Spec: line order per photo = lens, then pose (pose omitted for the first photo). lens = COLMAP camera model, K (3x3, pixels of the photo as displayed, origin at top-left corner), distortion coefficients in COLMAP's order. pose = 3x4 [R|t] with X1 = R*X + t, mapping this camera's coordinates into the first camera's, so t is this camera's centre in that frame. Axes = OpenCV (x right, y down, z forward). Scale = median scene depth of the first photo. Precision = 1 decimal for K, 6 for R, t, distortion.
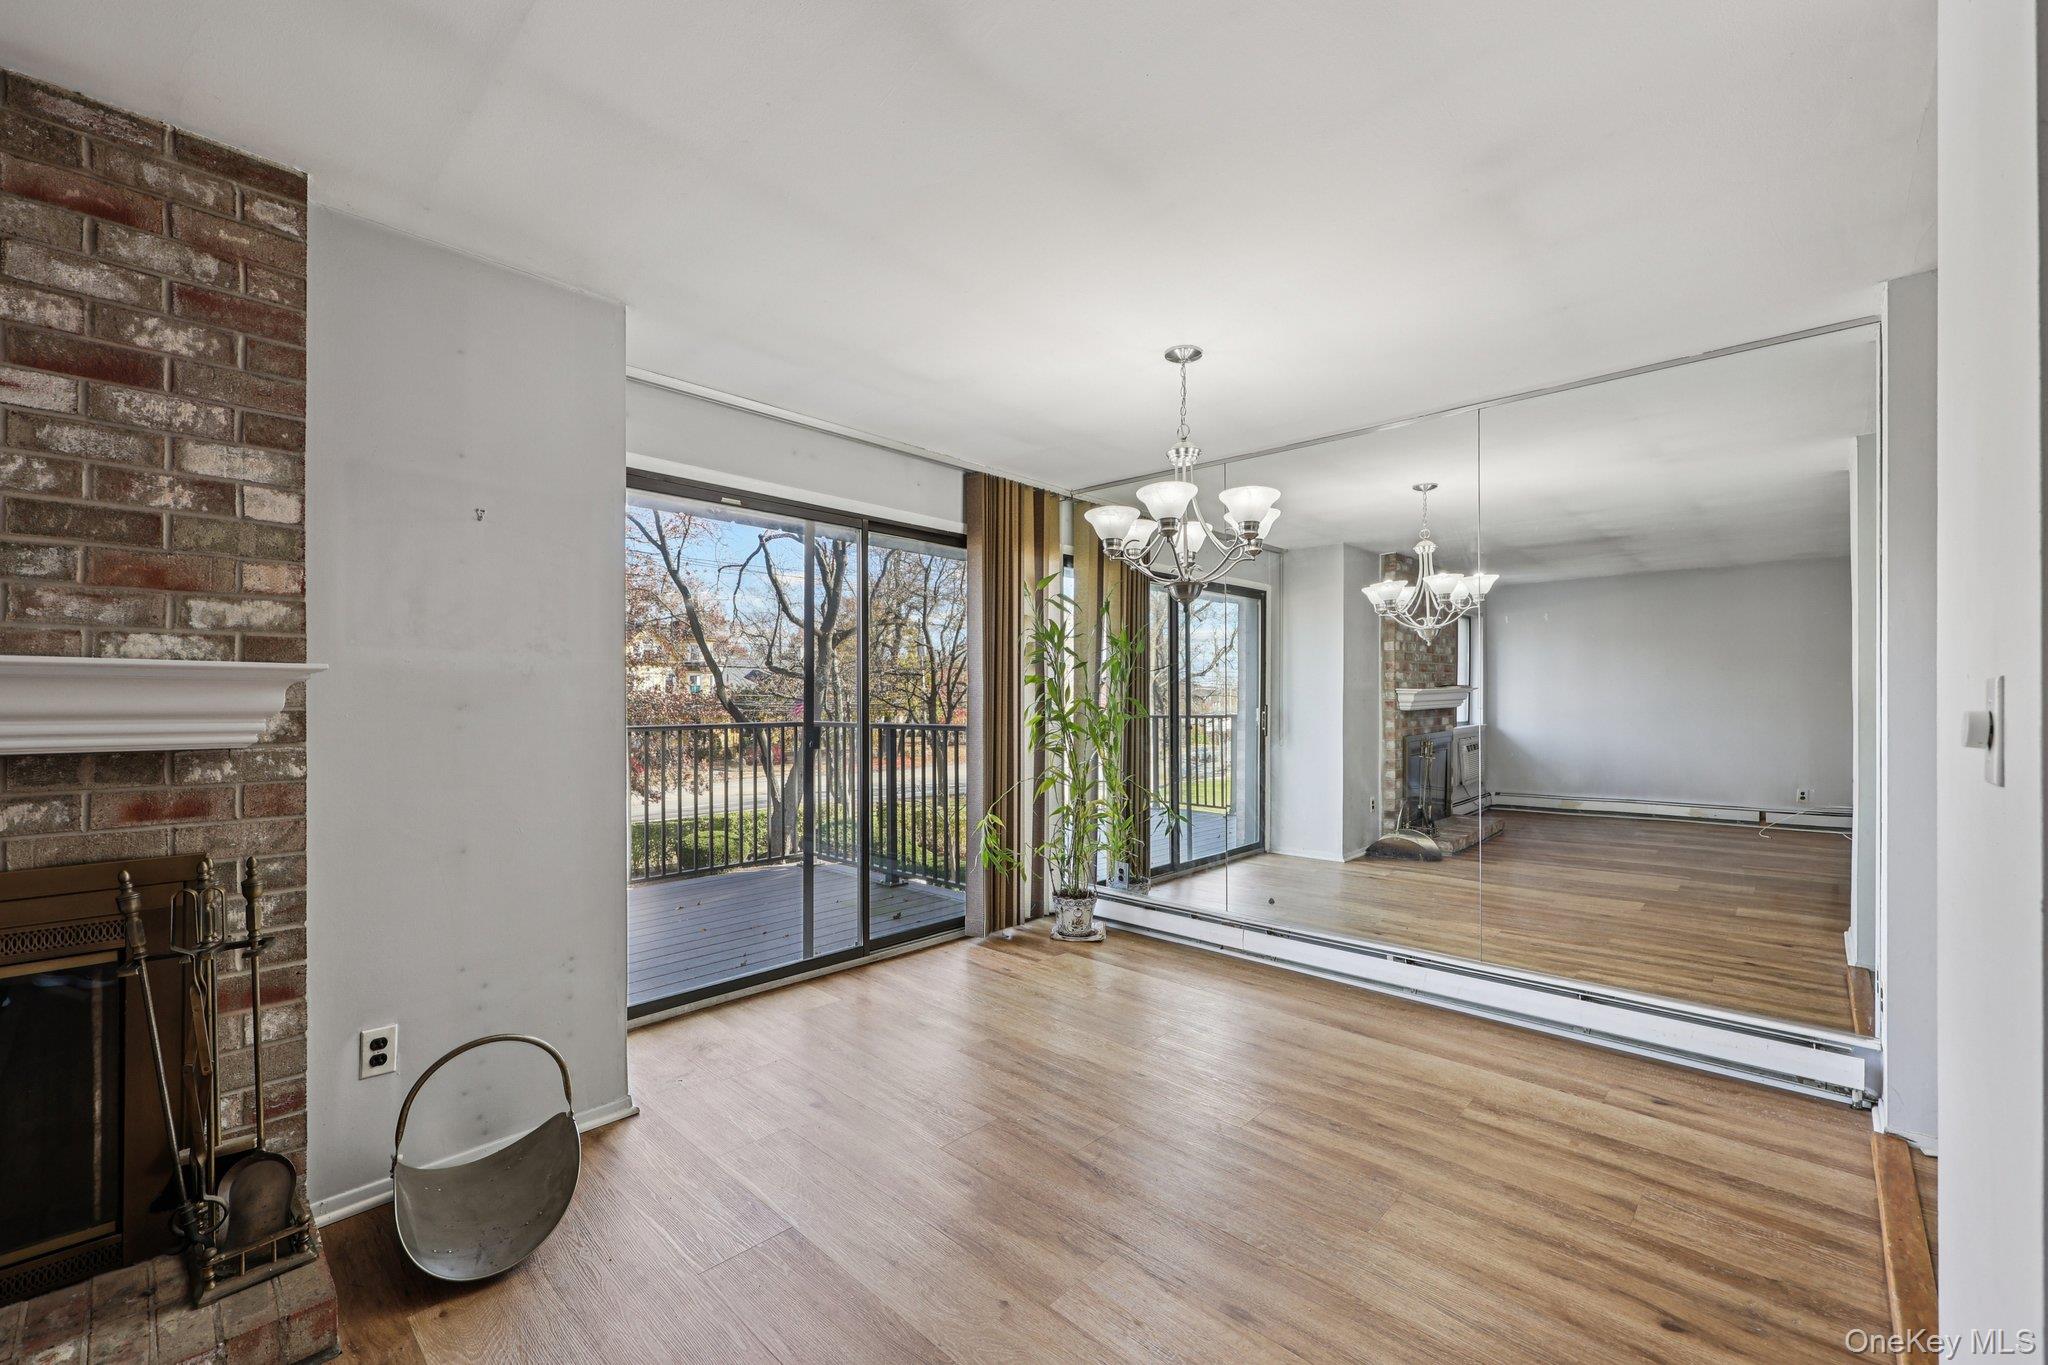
lens RADIAL K [[830.1, 0, 1042.3], [0, 830.1, 698.9], [0, 0, 1]] dist [0.000160, -0.000142]
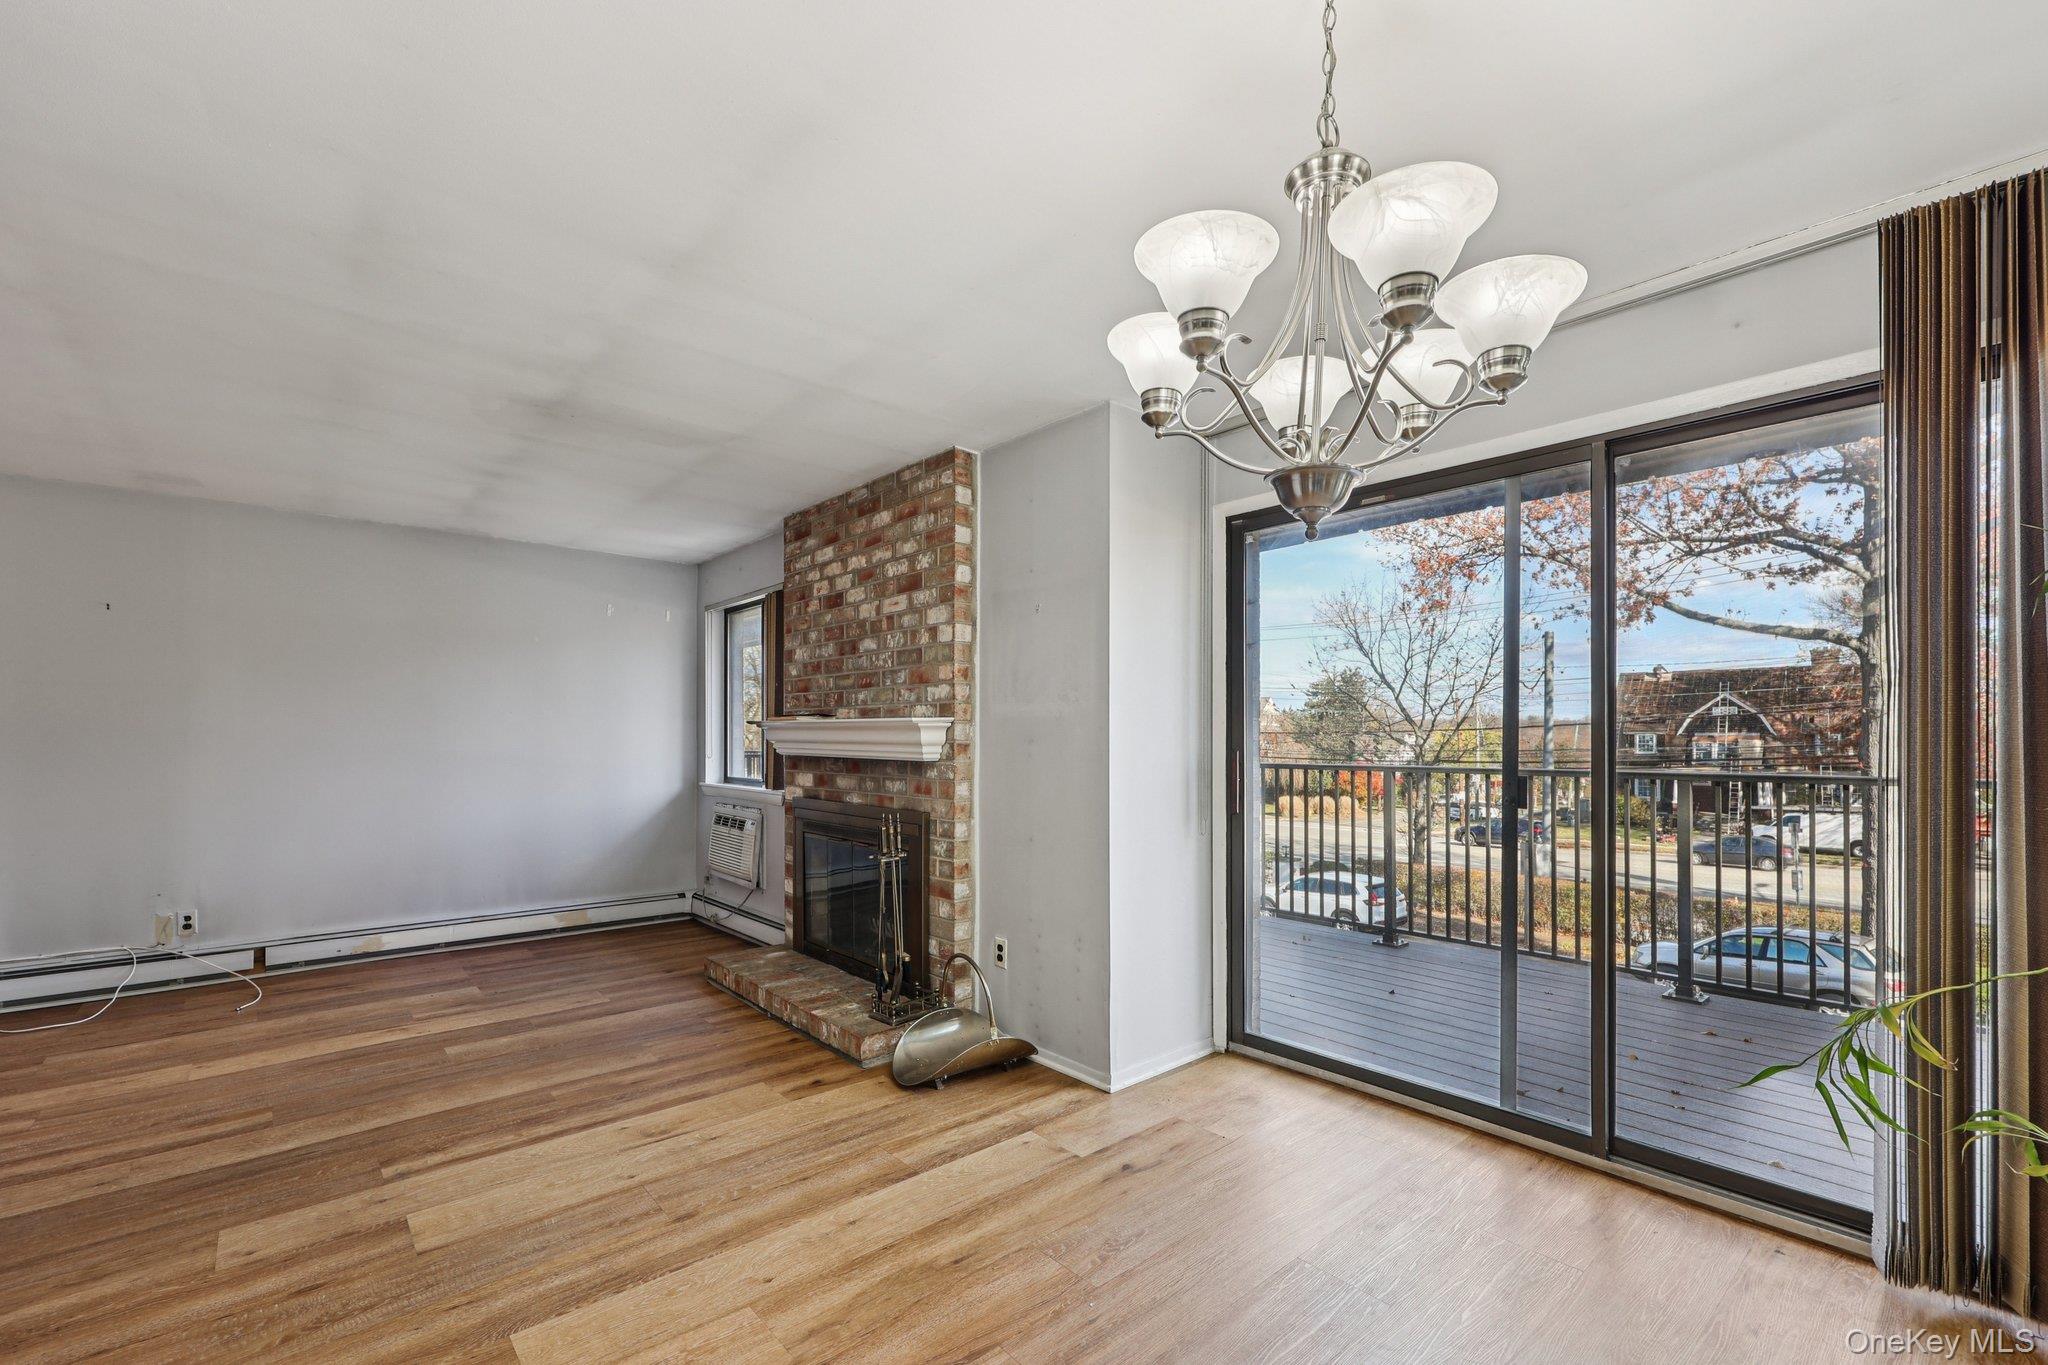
lens RADIAL K [[864.7, 0, 1009.2], [0, 864.7, 740.1], [0, 0, 1]] dist [-0.003080, -0.000442]
pose [[-0.113317, 0.001863, -0.993557, 0.965501], [-0.001173, 0.999997, 0.002009, 0.004441], [0.993558, 0.001393, -0.113315, 1.322606]]
